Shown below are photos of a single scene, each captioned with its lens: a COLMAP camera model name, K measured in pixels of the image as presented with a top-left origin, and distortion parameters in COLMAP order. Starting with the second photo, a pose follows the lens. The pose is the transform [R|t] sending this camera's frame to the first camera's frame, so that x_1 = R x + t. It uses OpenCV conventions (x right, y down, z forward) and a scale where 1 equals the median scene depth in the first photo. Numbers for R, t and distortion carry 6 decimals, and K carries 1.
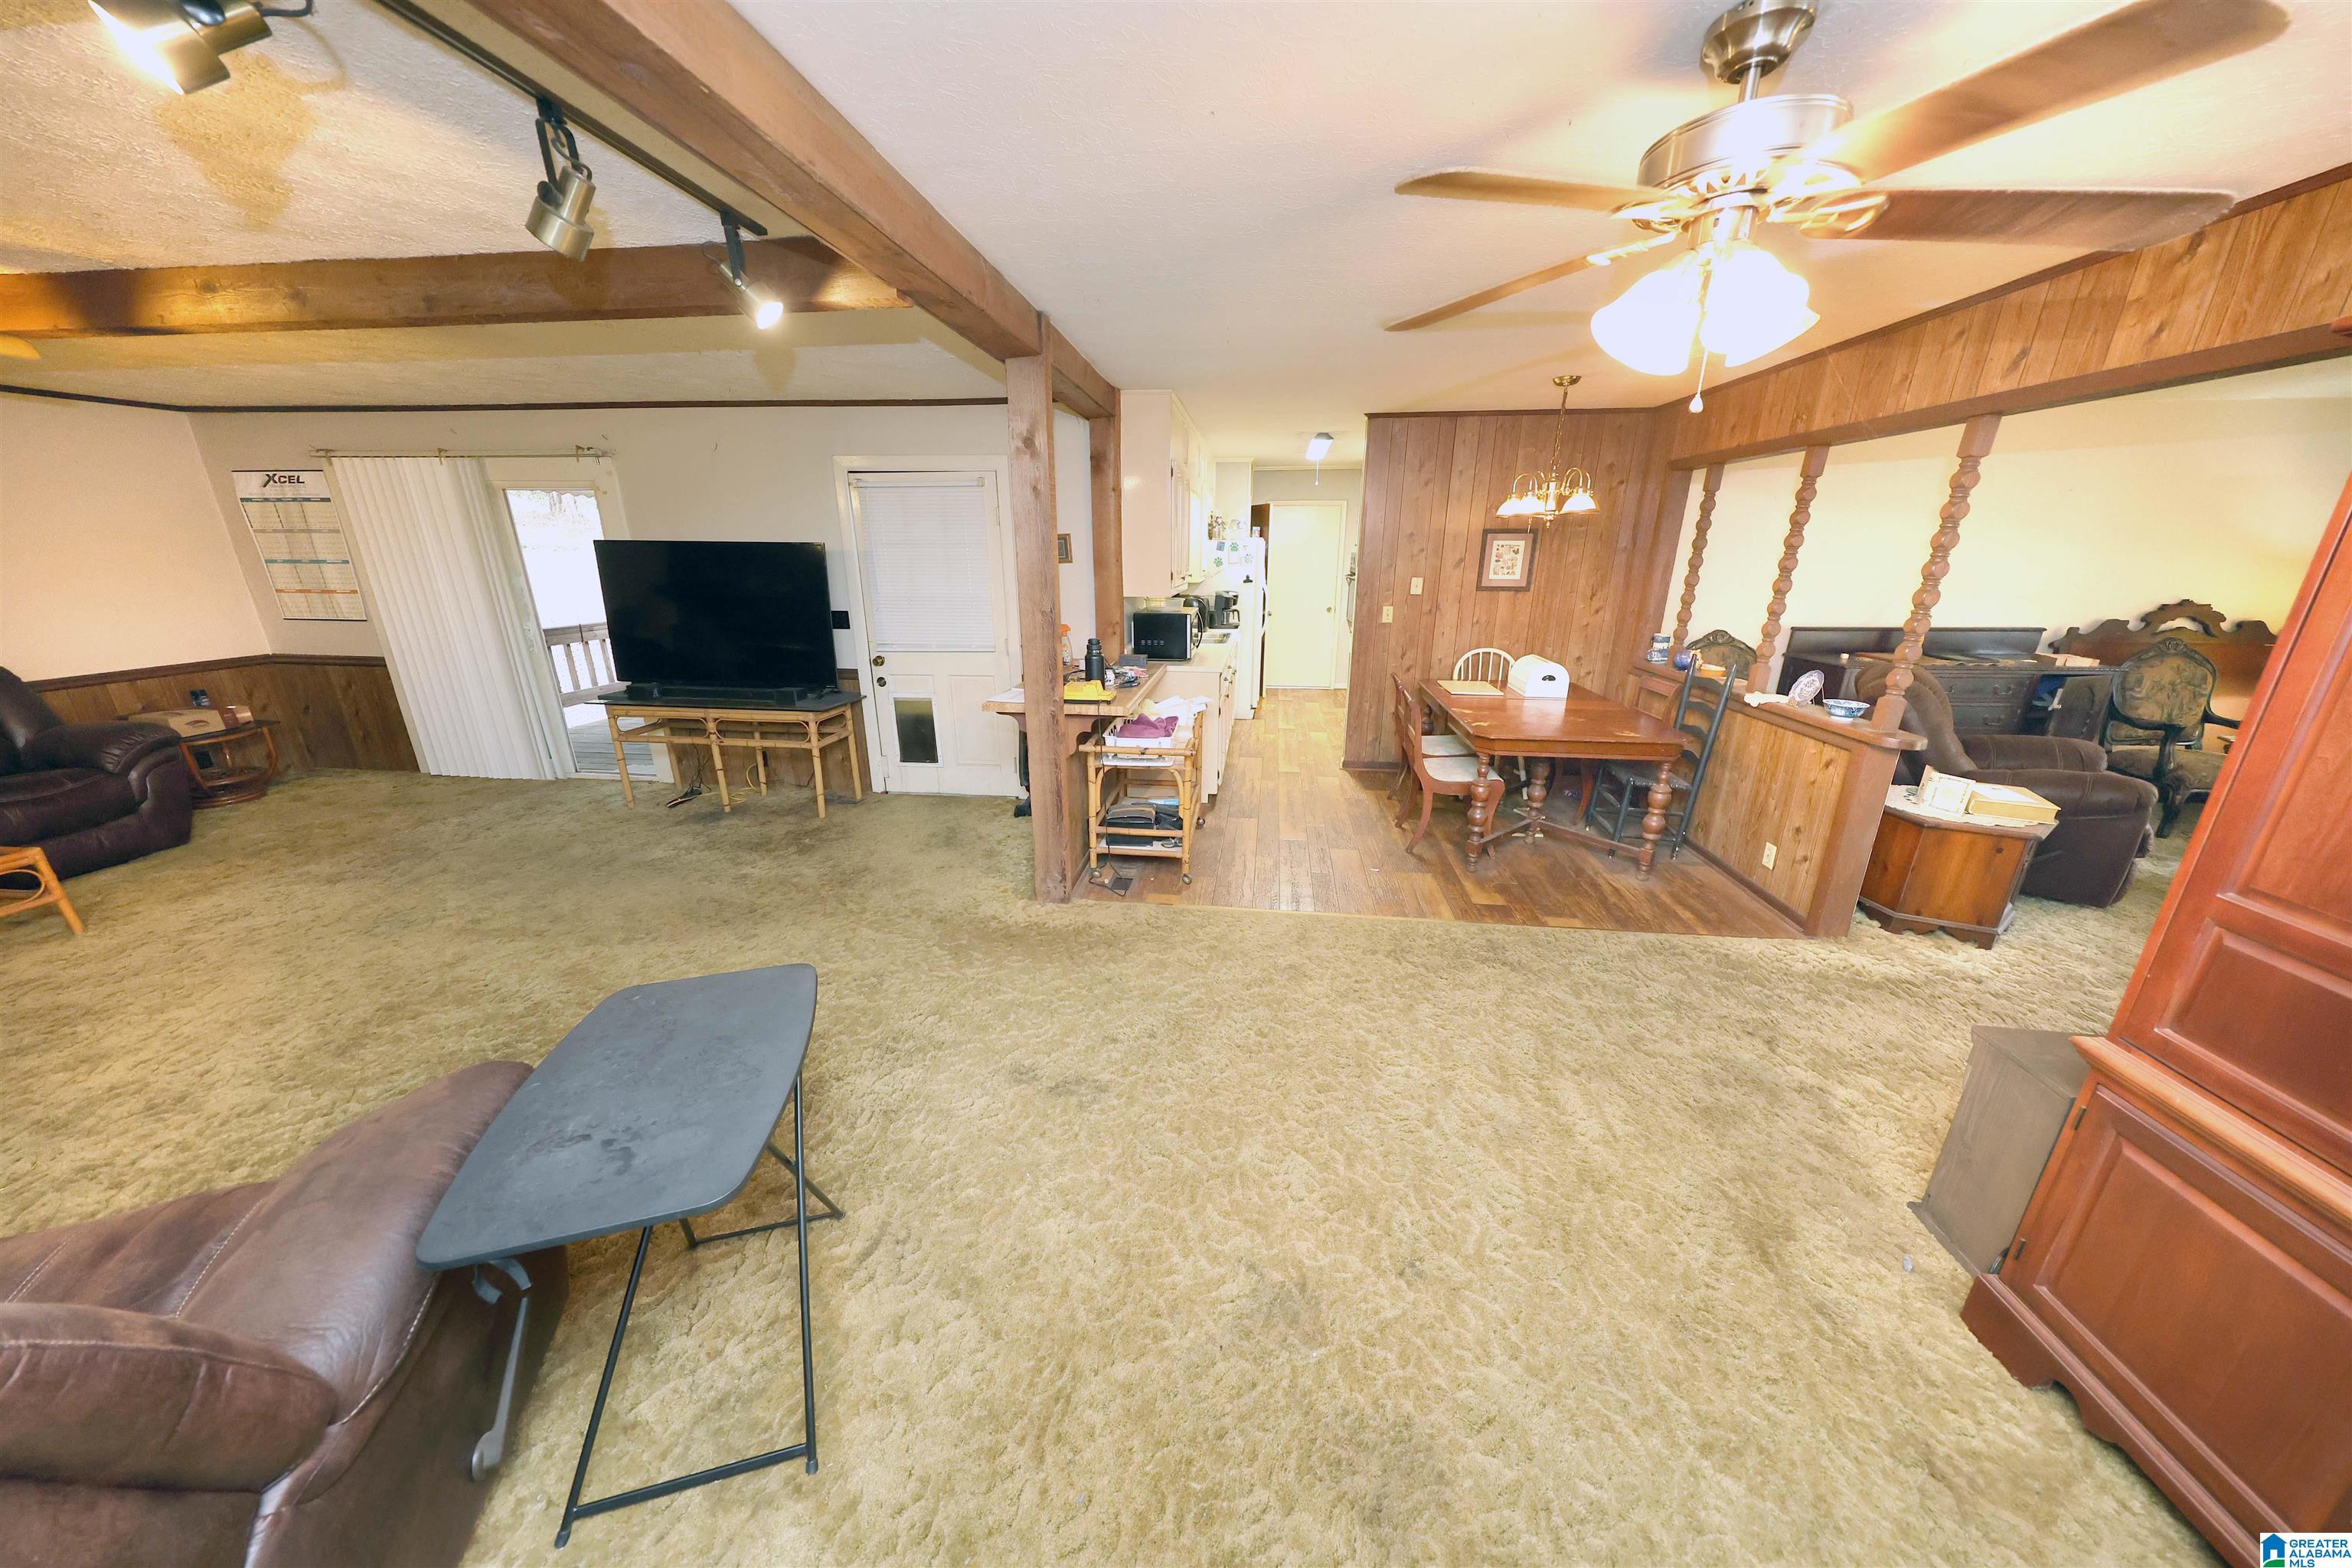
lens RADIAL K [[736.0, 0, 1184.3], [0, 736.0, 781.7], [0, 0, 1]] dist [0.002297, -0.000646]
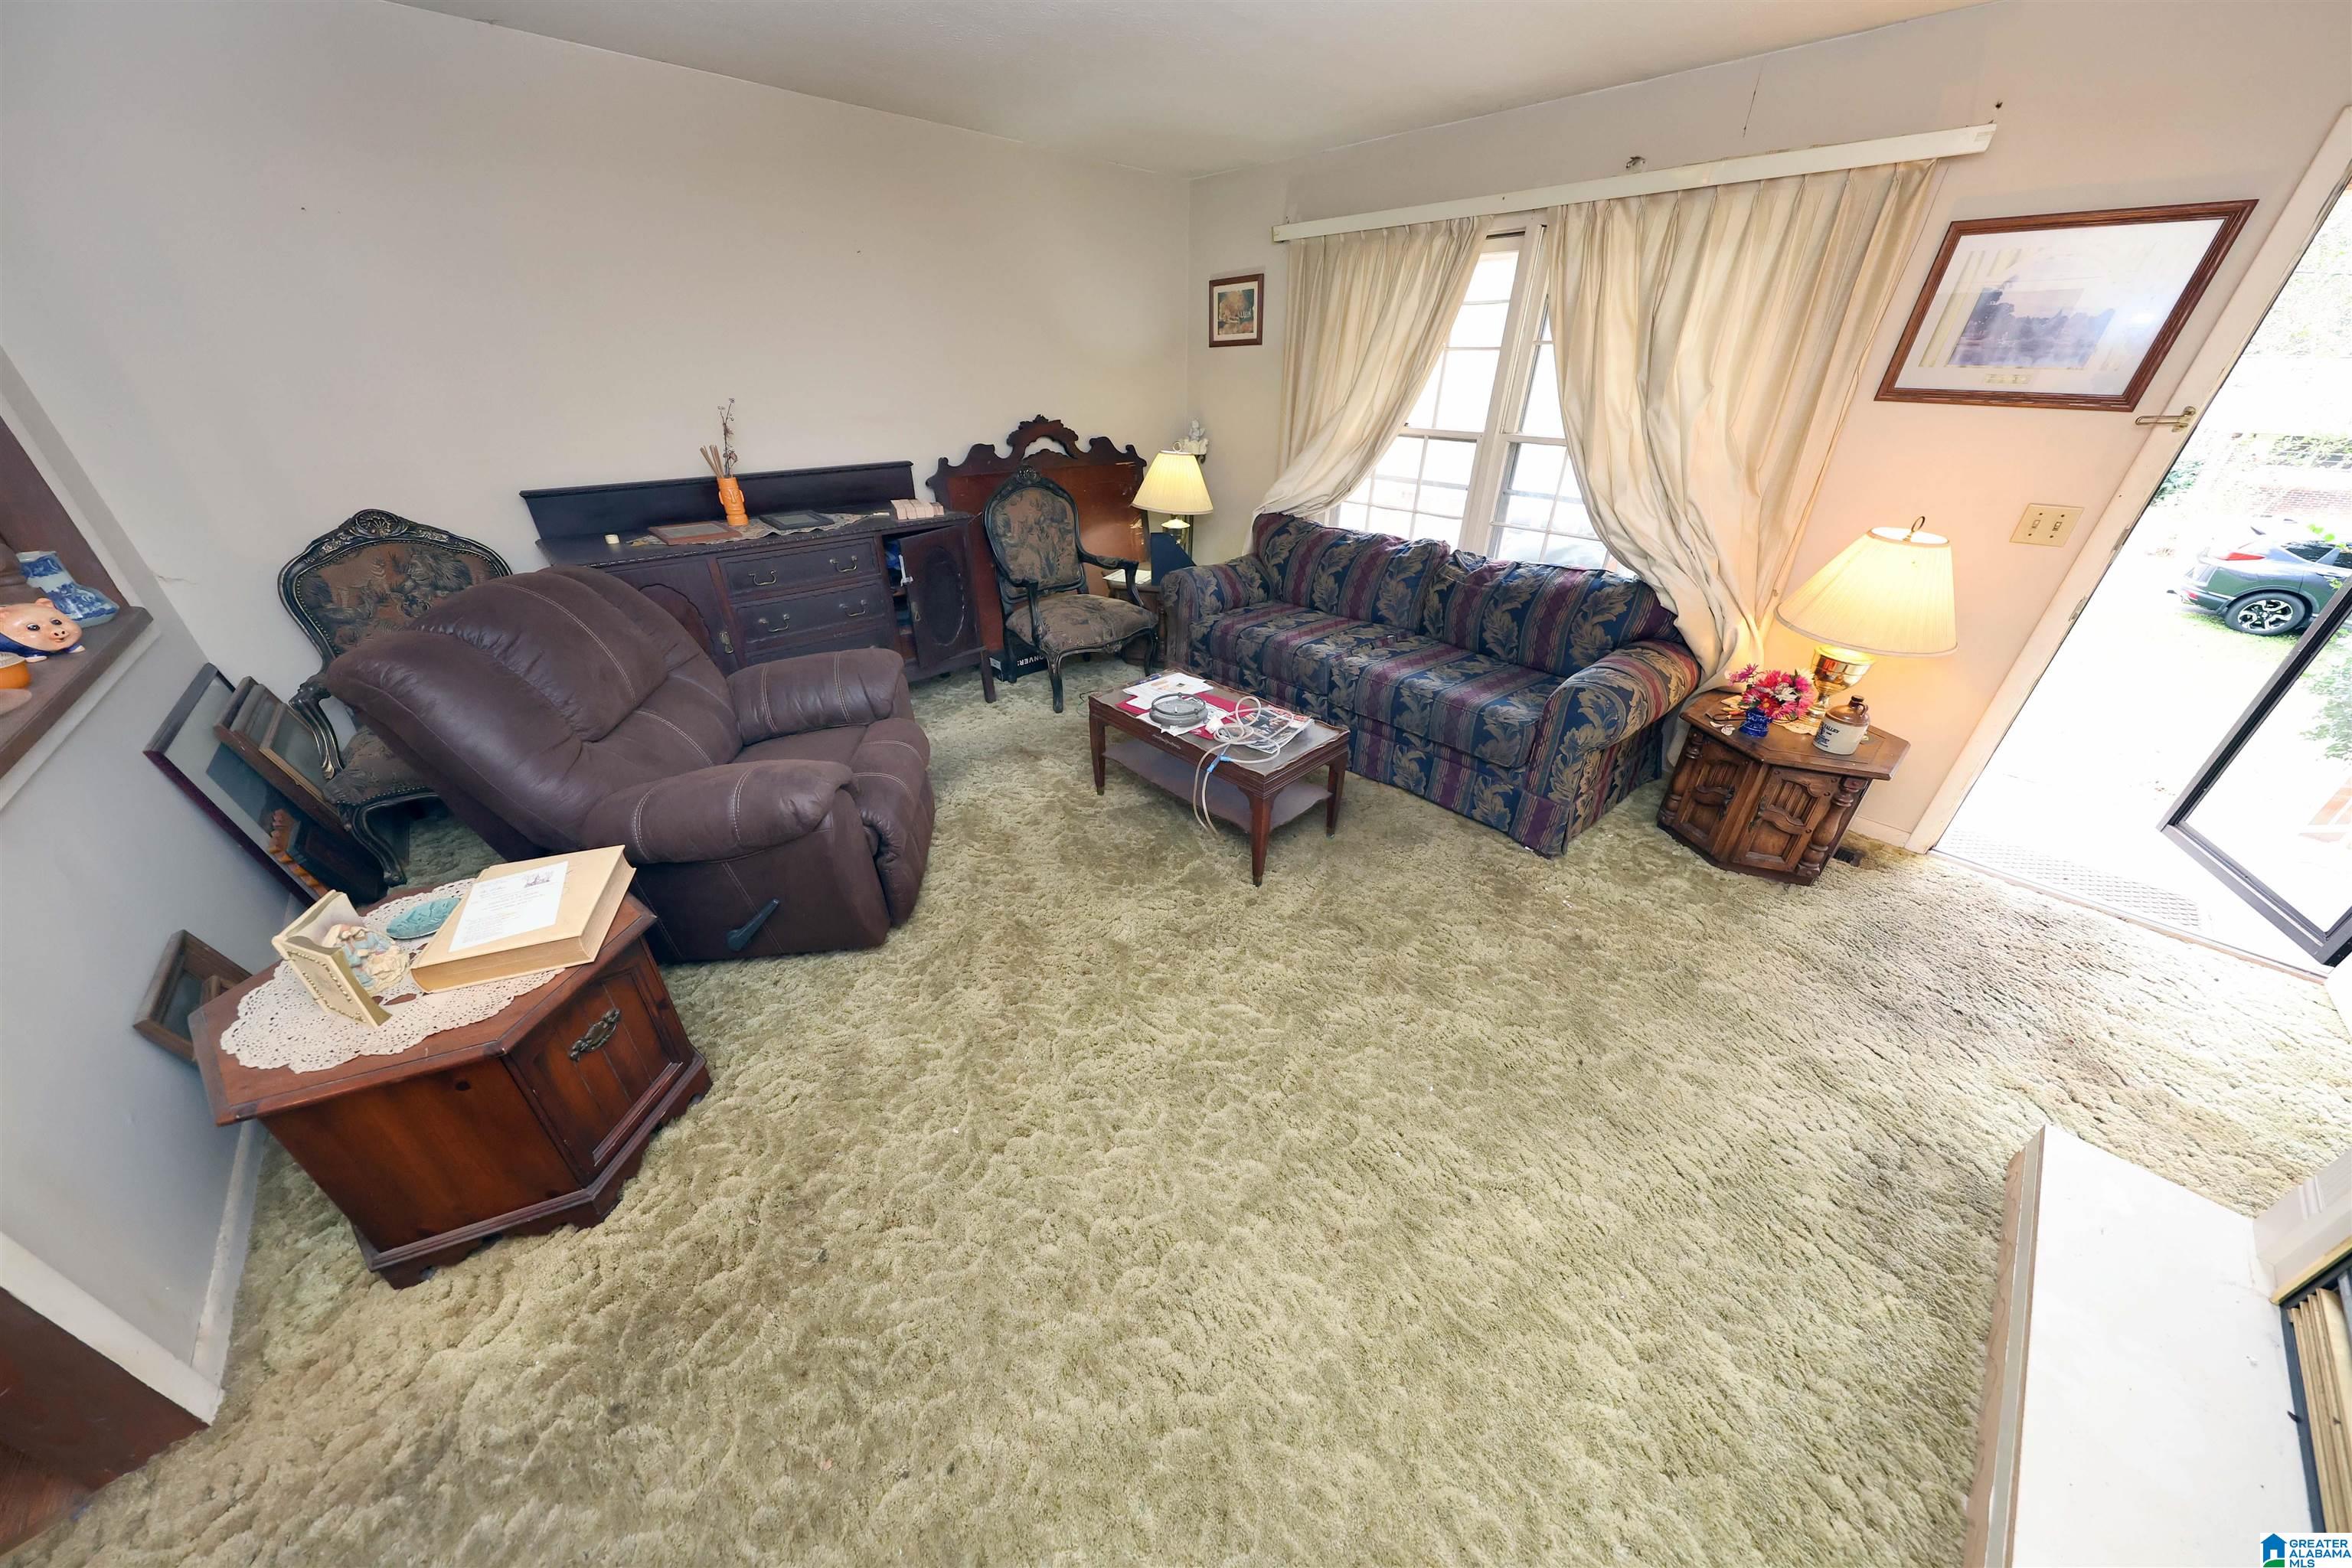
lens RADIAL K [[736.0, 0, 1175.2], [0, 736.0, 782.0], [0, 0, 1]] dist [0.002297, -0.000646]
pose [[0.658386, -0.364220, 0.658689, 0.813661], [0.217559, 0.929858, 0.296702, -0.076072], [-0.720552, -0.052041, 0.691445, 0.294891]]
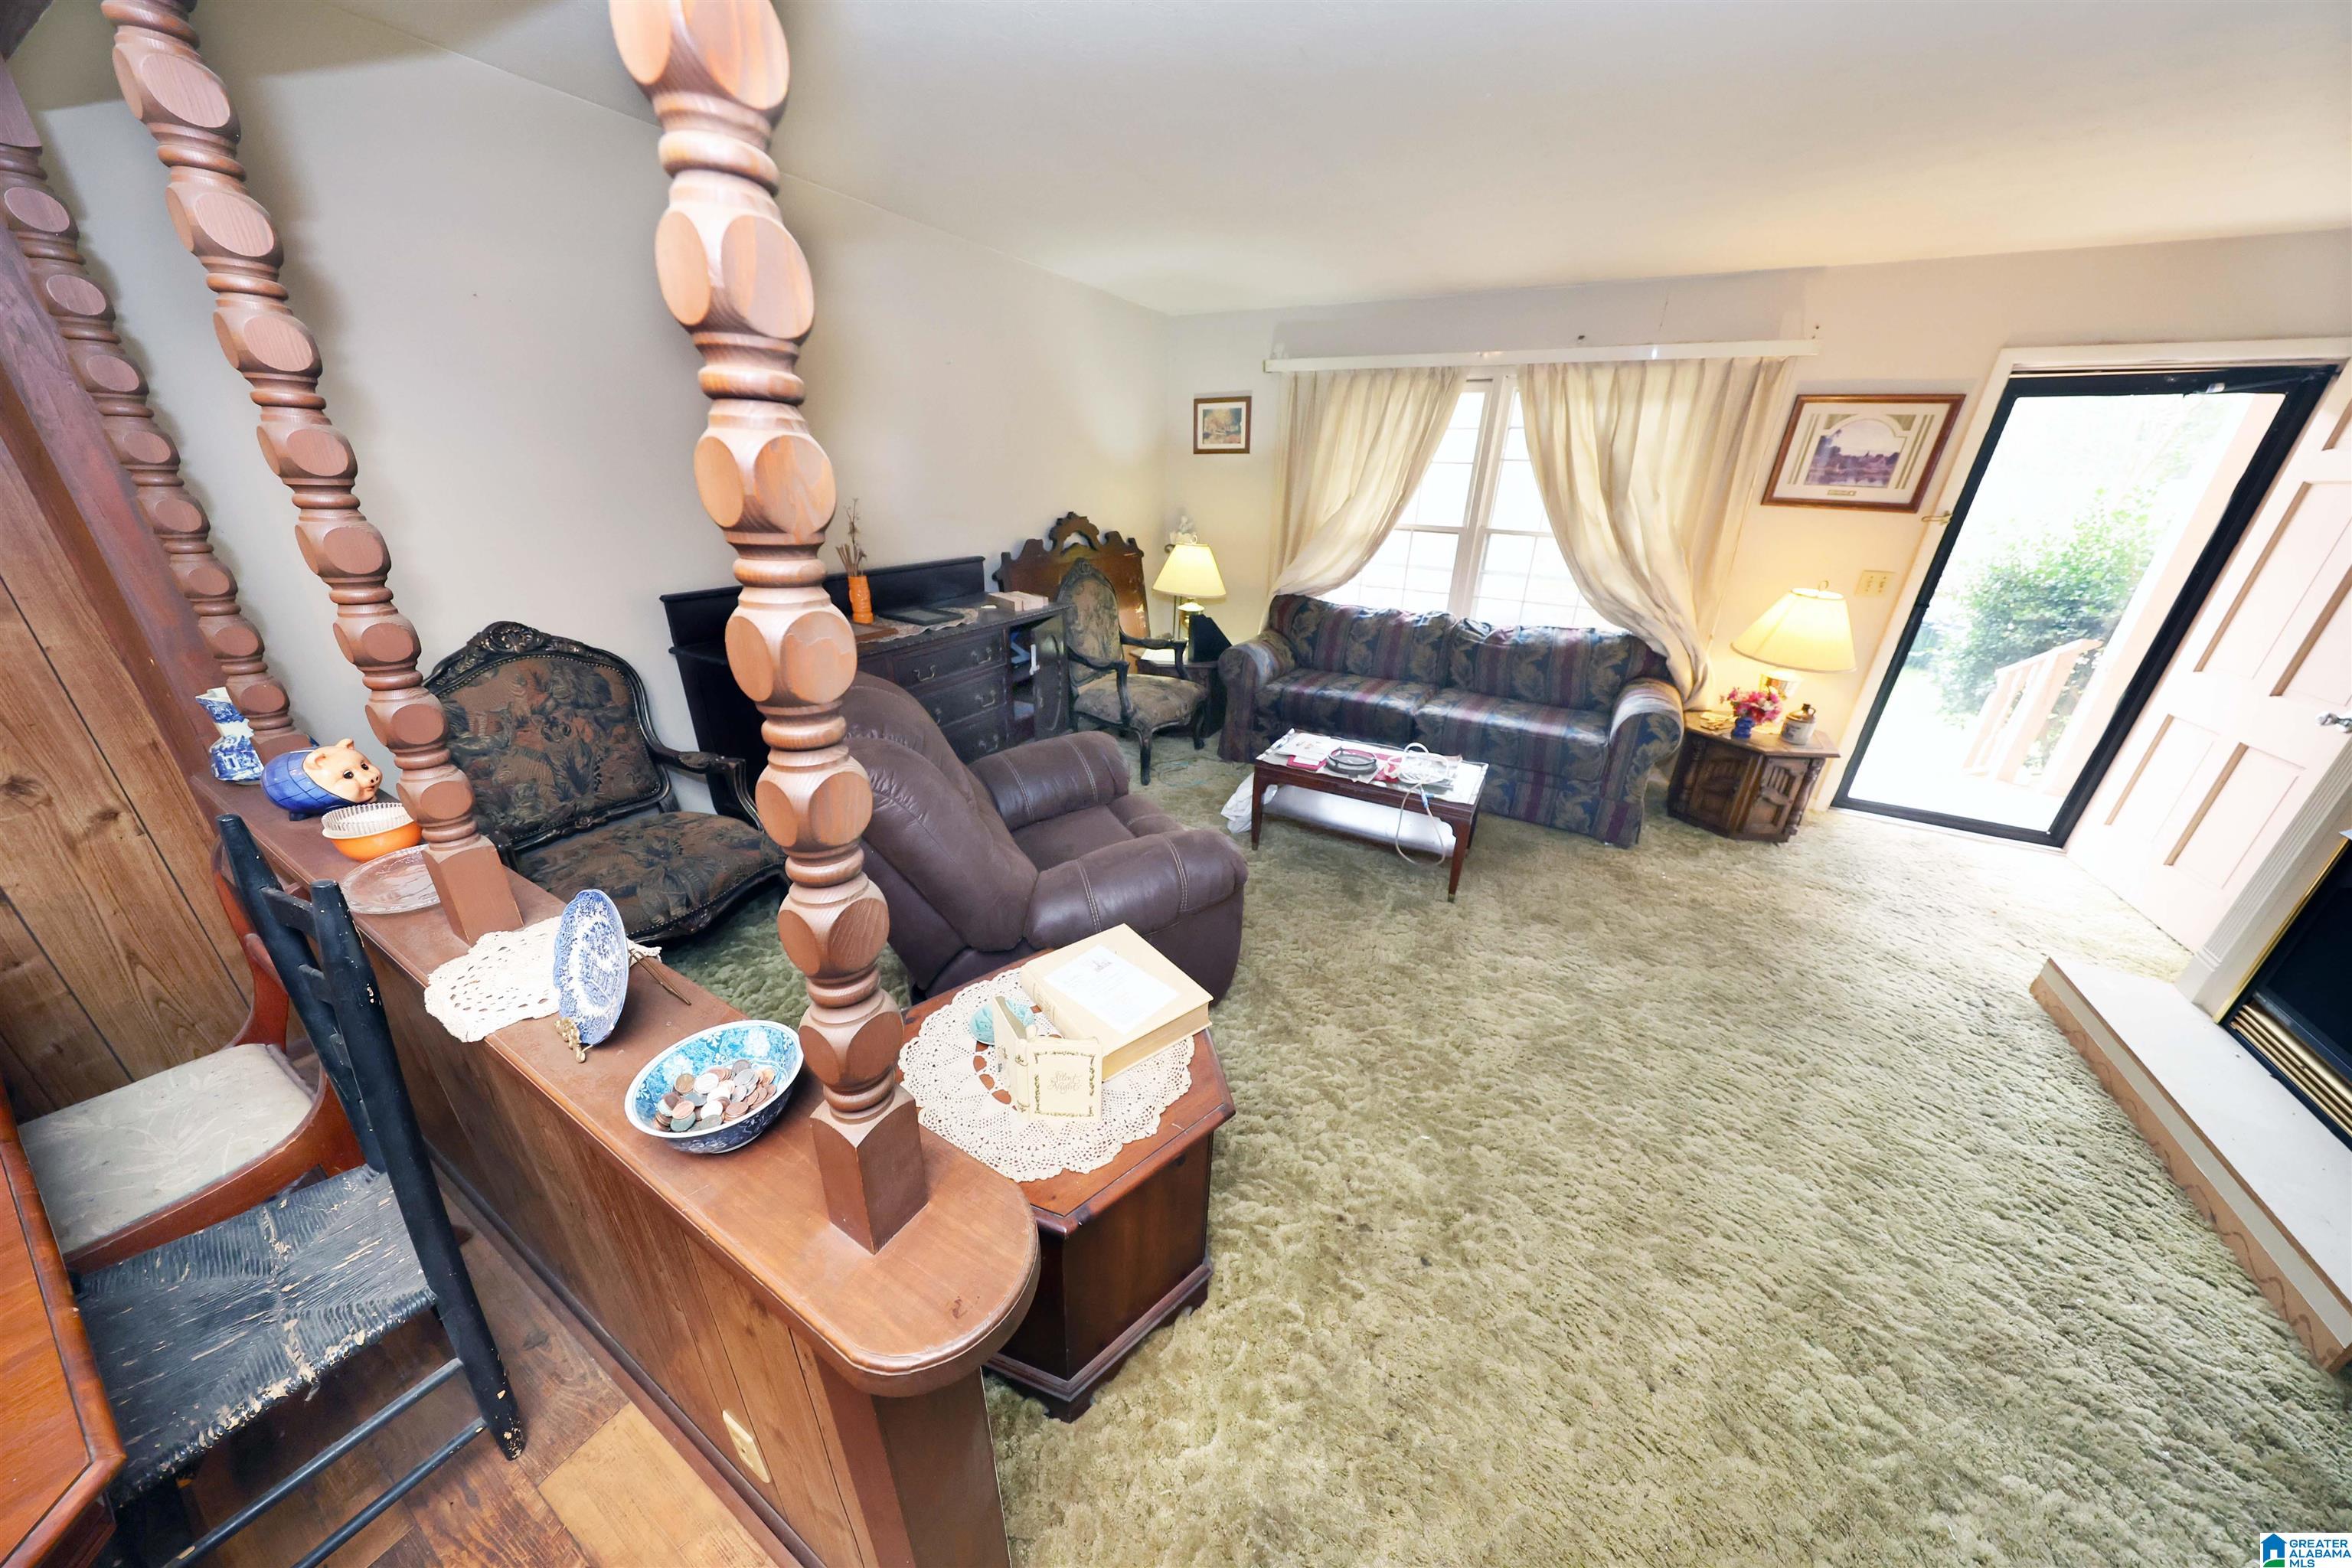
lens RADIAL K [[736.0, 0, 1180.1], [0, 736.0, 780.8], [0, 0, 1]] dist [0.002297, -0.000646]
pose [[0.397171, -0.349330, 0.848660, 0.574223], [0.250690, 0.930851, 0.265840, -0.160338], [-0.882842, 0.107166, 0.457280, 0.548773]]
